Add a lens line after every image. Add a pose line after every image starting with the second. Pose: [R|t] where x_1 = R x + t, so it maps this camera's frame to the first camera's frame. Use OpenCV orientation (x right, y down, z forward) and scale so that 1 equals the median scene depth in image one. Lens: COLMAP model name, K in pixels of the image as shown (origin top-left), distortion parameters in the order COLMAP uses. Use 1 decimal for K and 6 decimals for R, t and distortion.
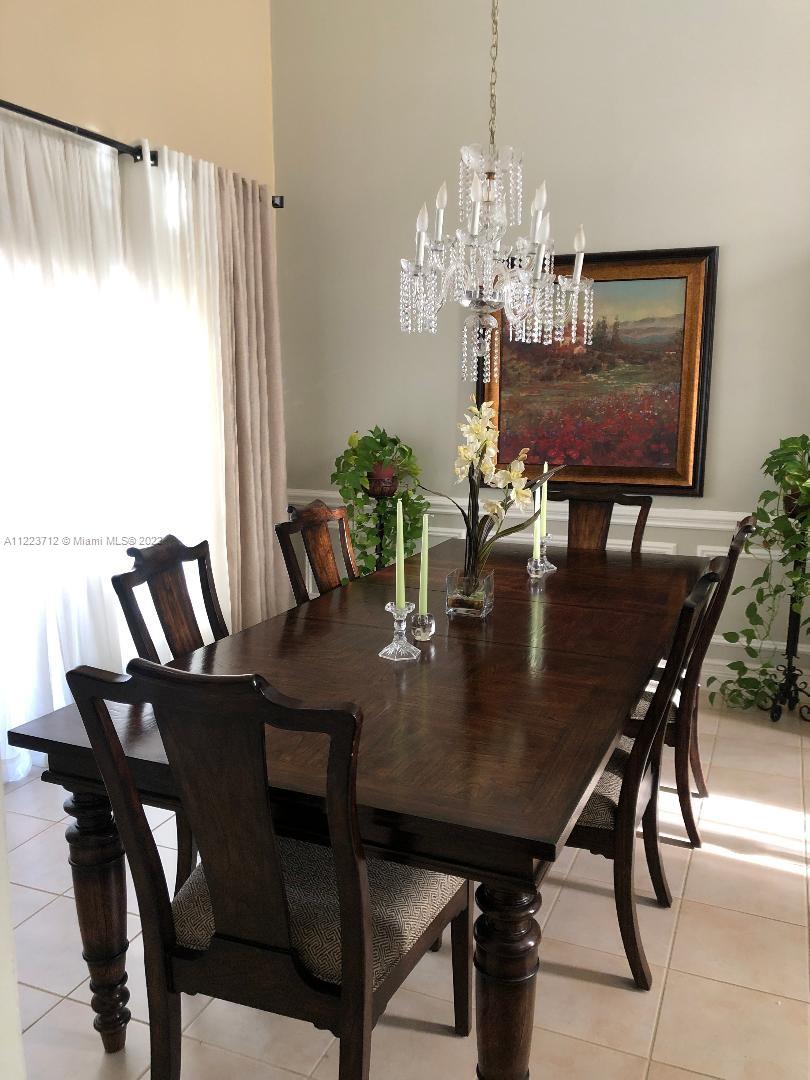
lens RADIAL K [[889.7, 0, 401.6], [0, 889.7, 558.1], [0, 0, 1]] dist [0.061205, -0.055613]
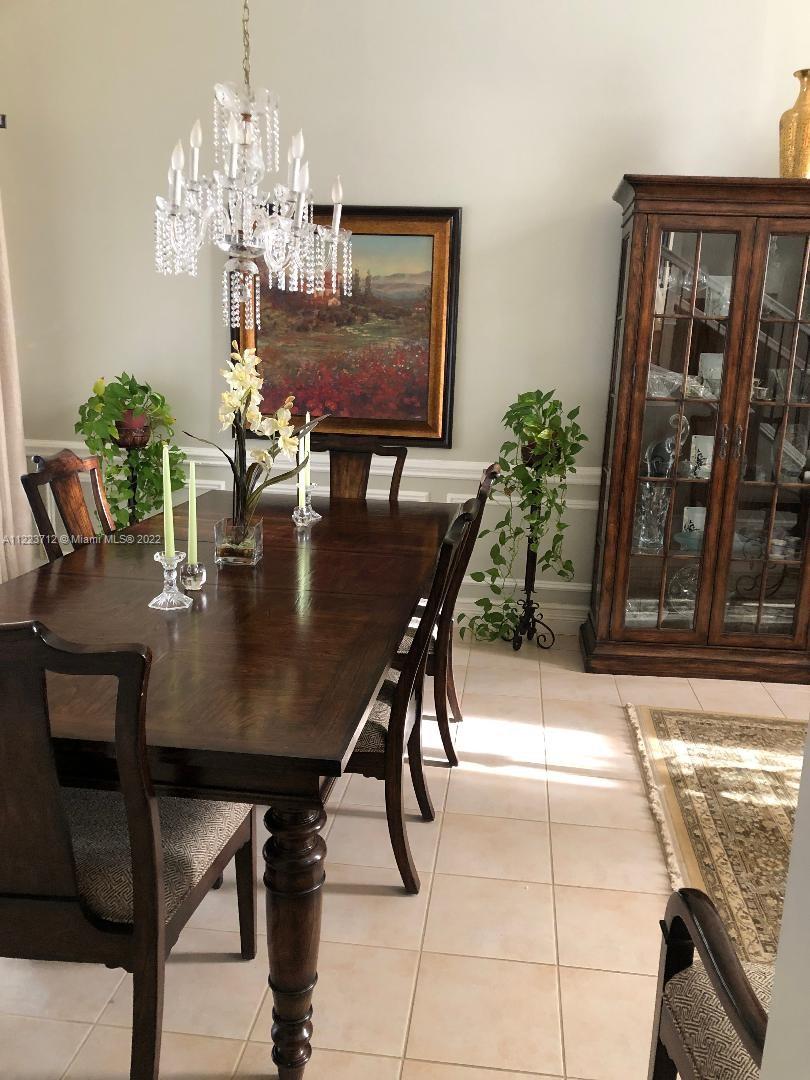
lens RADIAL K [[889.7, 0, 412.6], [0, 889.7, 557.4], [0, 0, 1]] dist [0.061205, -0.055613]
pose [[0.959904, -0.035121, 0.278121, -0.017204], [0.020811, 0.998311, 0.054240, 0.007388], [-0.279557, -0.046278, 0.959013, -0.023245]]
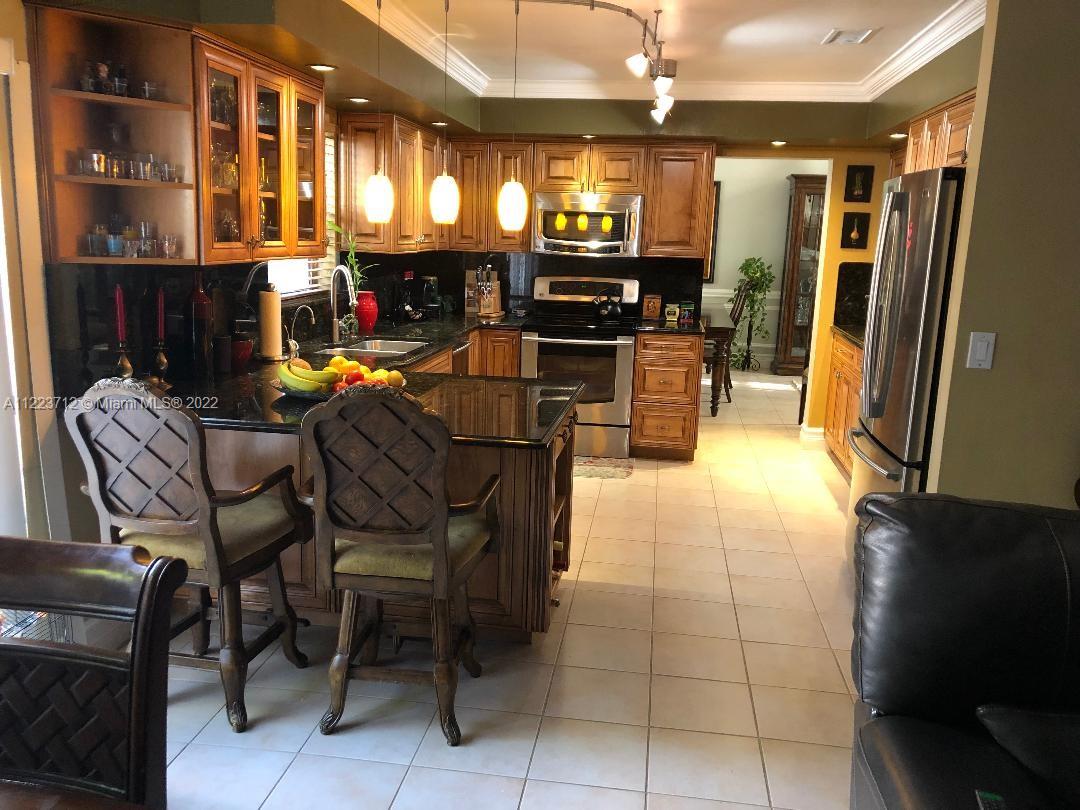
lens RADIAL K [[889.7, 0, 534.4], [0, 889.7, 402.6], [0, 0, 1]] dist [0.061205, -0.055613]
pose [[0.971668, -0.015265, 0.235858, -1.328475], [0.014112, 0.999879, 0.006573, 0.433668], [-0.235930, -0.003059, 0.971765, -2.305842]]
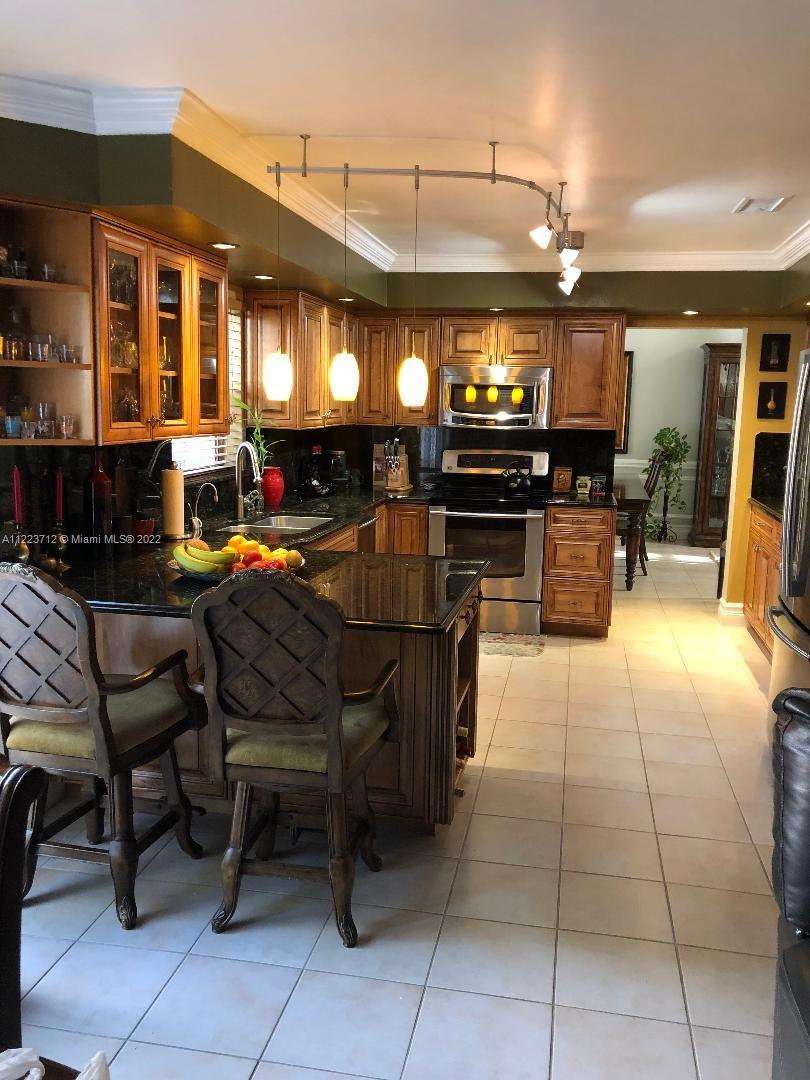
lens RADIAL K [[889.7, 0, 412.5], [0, 889.7, 538.5], [0, 0, 1]] dist [0.061205, -0.055613]
pose [[0.980614, -0.010883, 0.195647, -1.303431], [0.017527, 0.999326, -0.032260, 0.420965], [-0.195164, 0.035064, 0.980144, -2.275729]]
